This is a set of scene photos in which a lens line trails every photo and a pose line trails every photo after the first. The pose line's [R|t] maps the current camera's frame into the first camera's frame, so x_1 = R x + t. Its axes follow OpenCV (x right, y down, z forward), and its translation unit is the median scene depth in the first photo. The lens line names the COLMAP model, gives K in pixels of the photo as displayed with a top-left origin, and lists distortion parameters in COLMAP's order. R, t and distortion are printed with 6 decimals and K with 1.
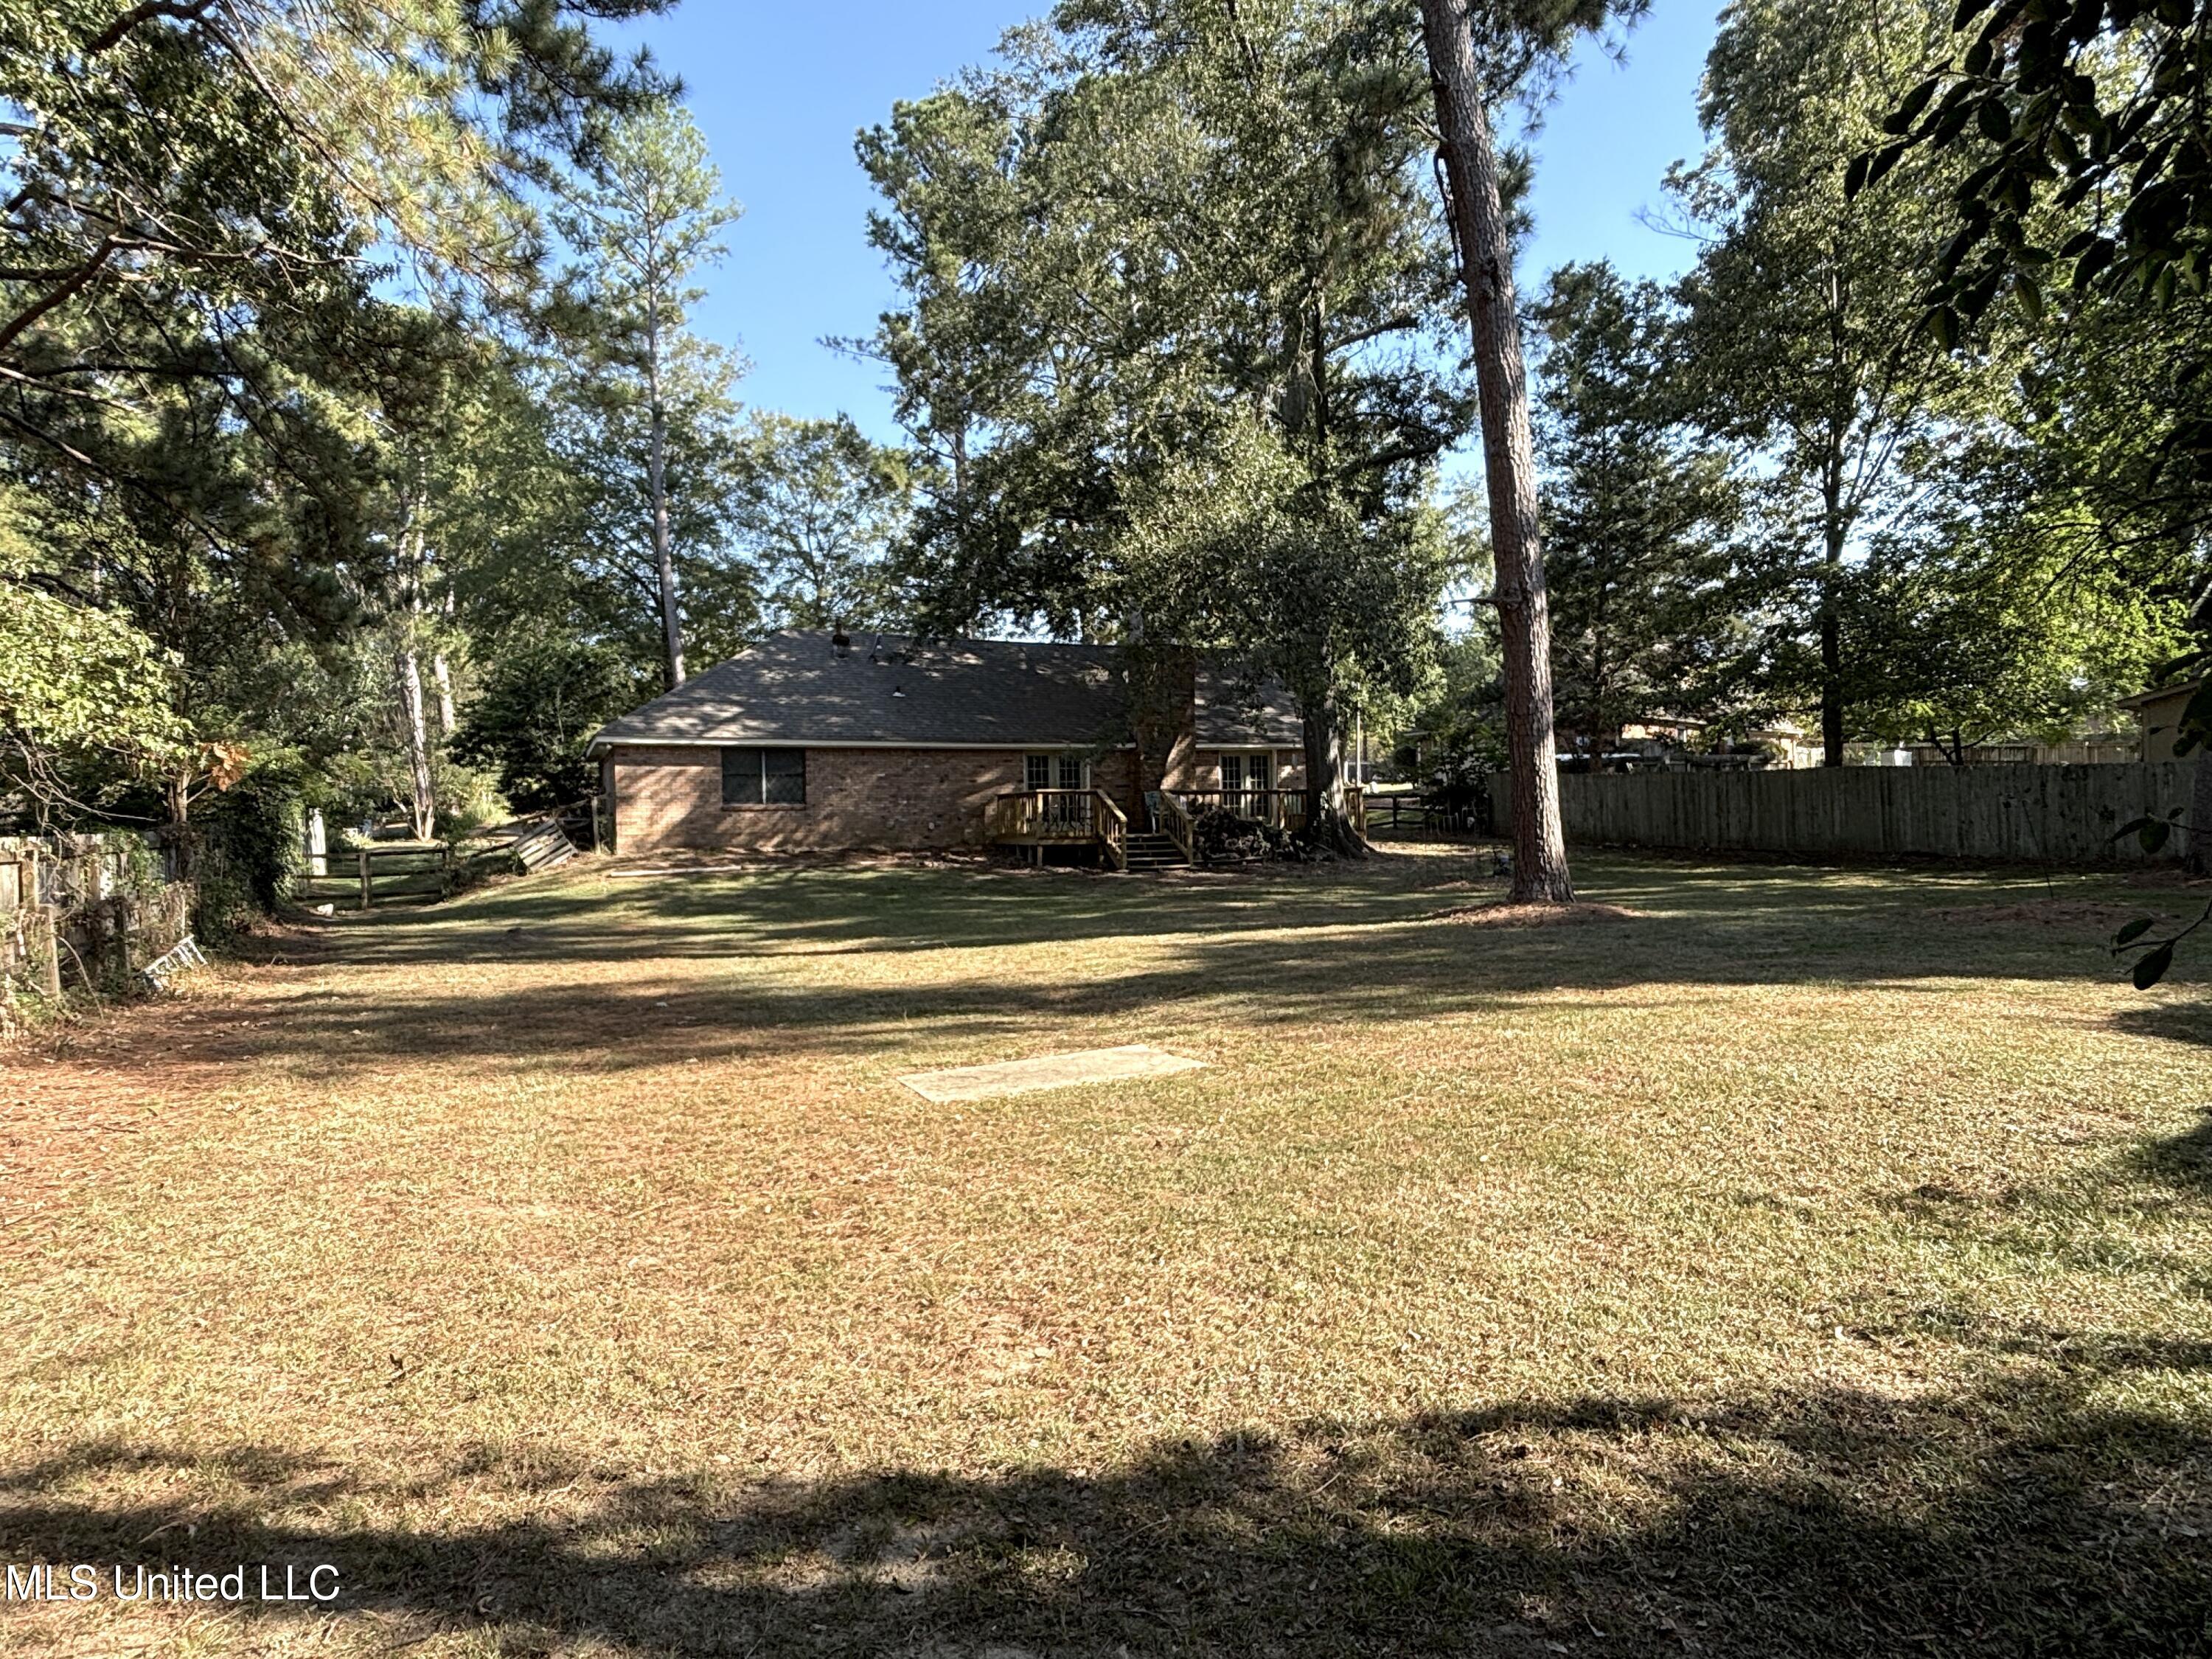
lens RADIAL K [[1257.7, 0, 1106.0], [0, 1257.7, 829.5], [0, 0, 1]] dist [0.003370, -0.010955]
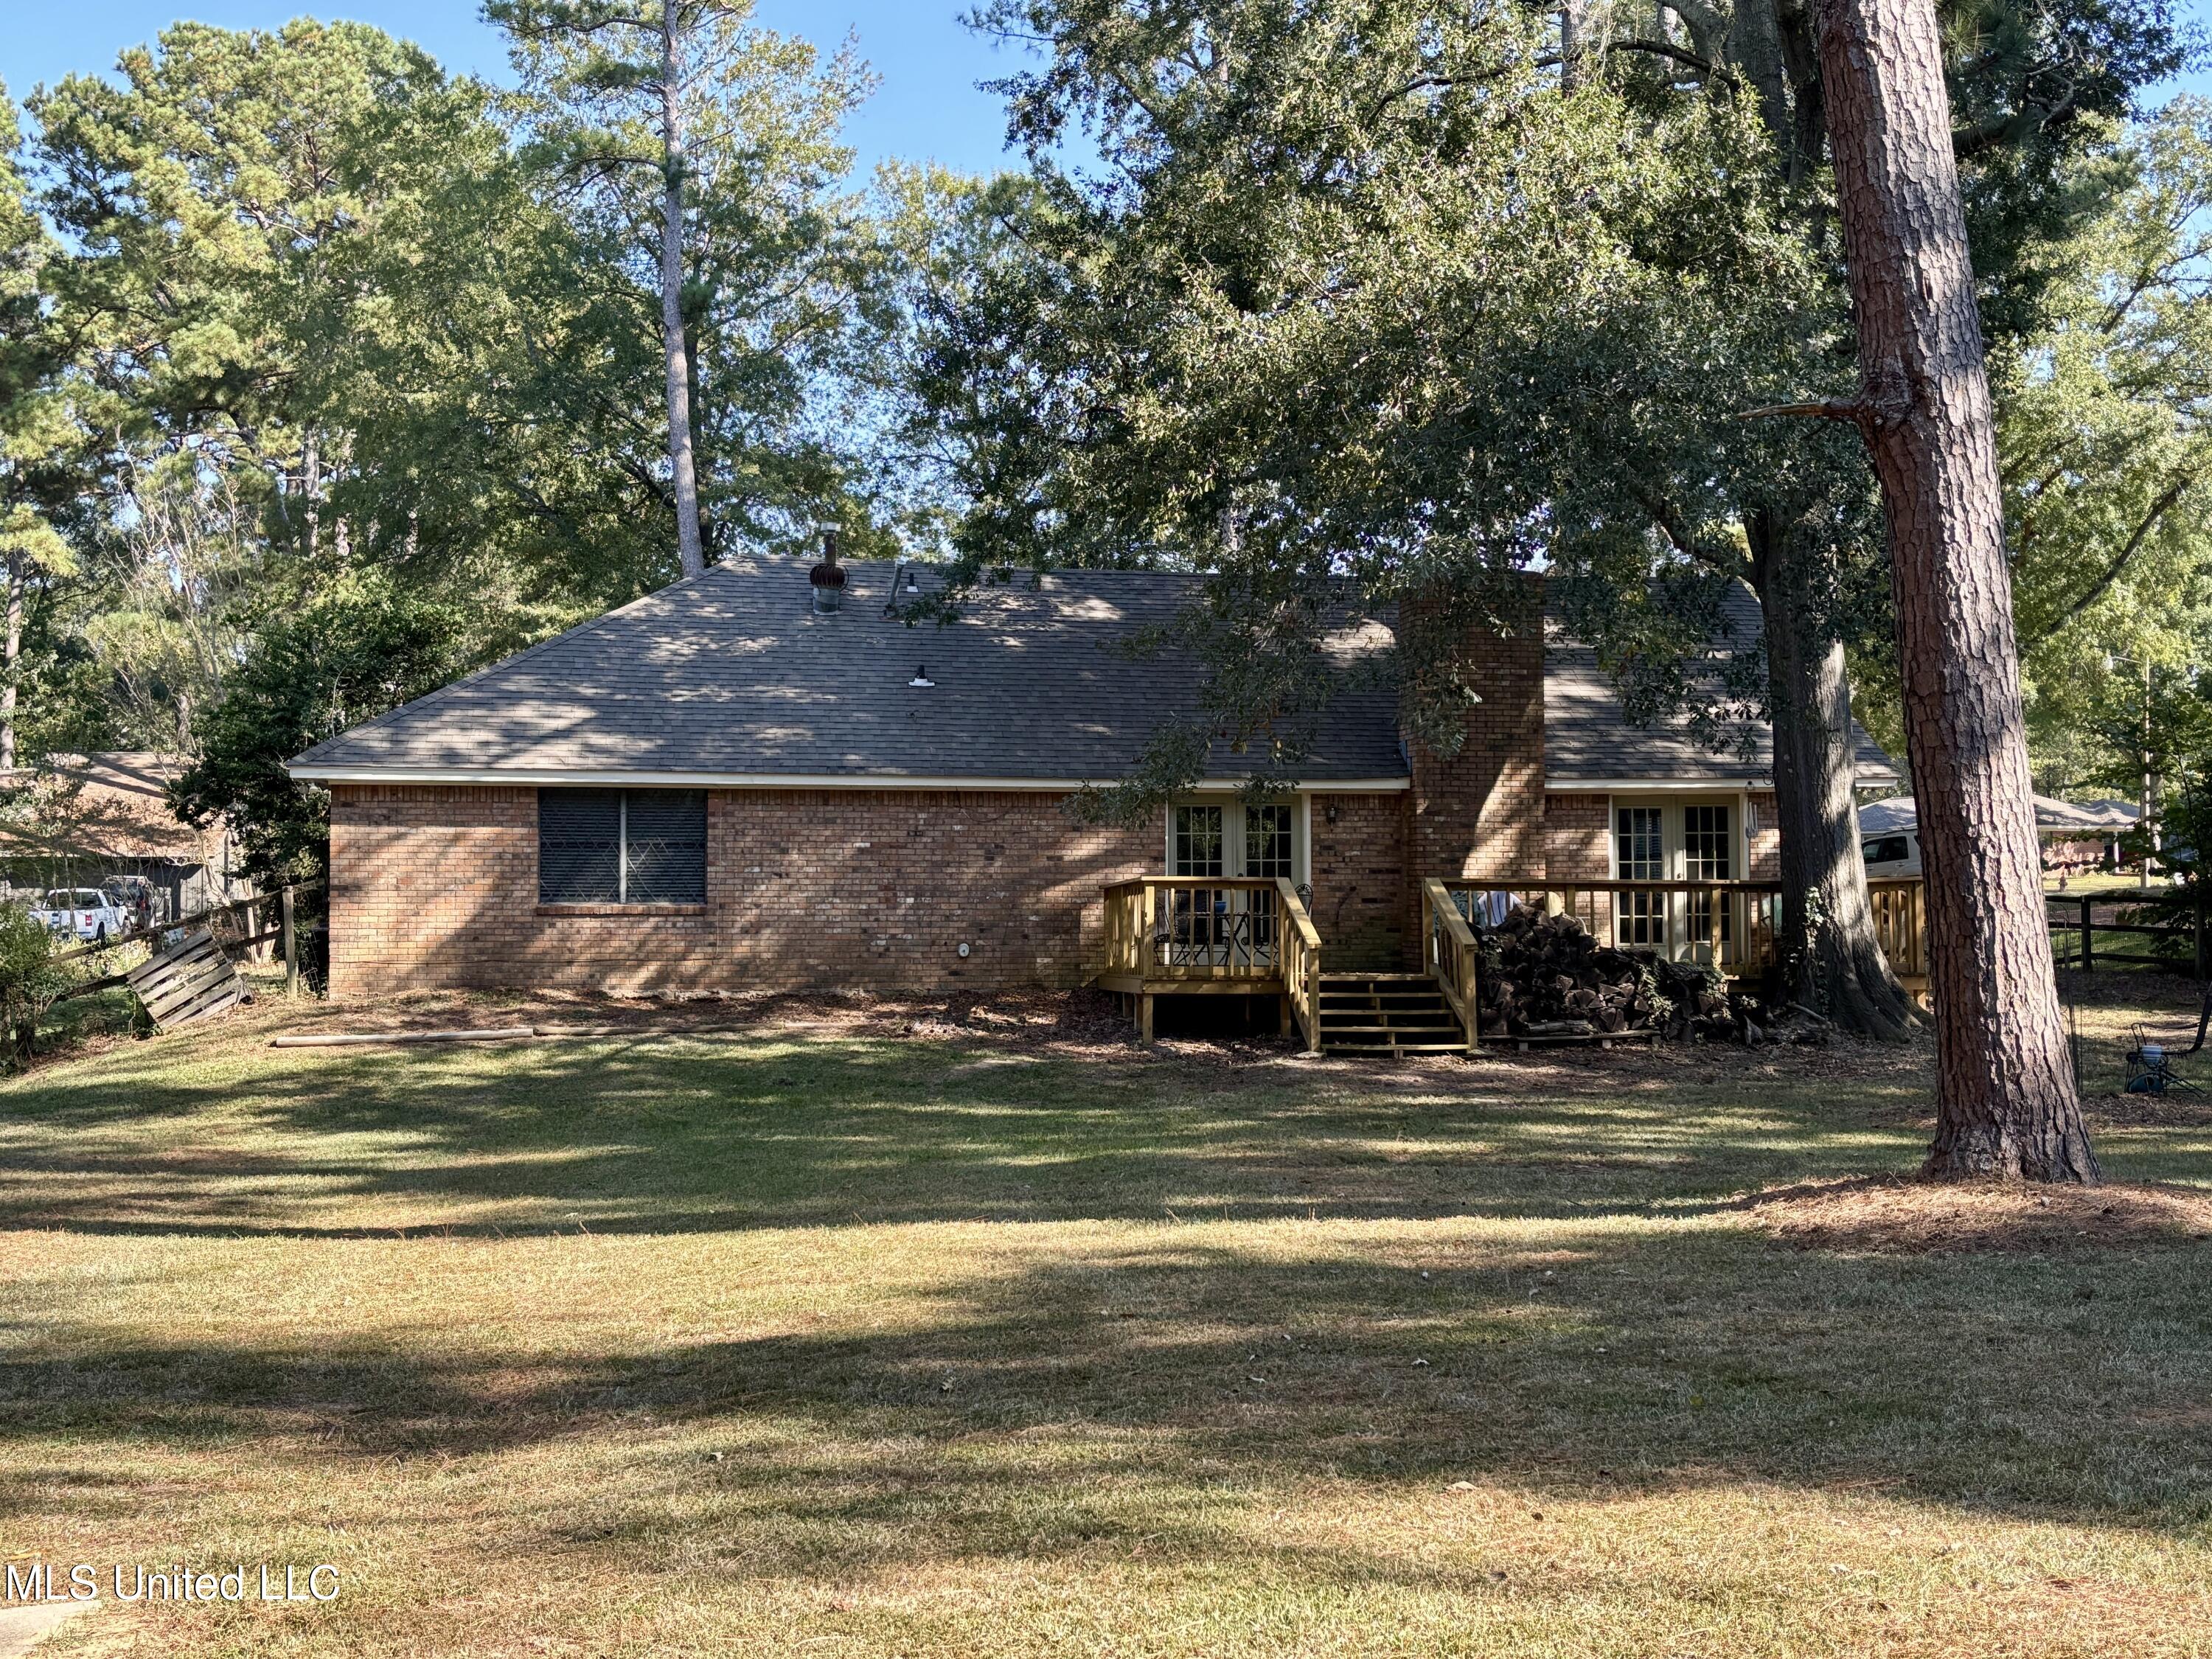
lens RADIAL K [[2390.5, 0, 1102.5], [0, 2390.5, 783.7], [0, 0, 1]] dist [0.180718, -0.523060]
pose [[0.972122, -0.001889, -0.234469, 0.139162], [-0.014493, 0.997572, -0.068125, -0.004578], [0.234029, 0.069623, 0.969734, 0.115615]]
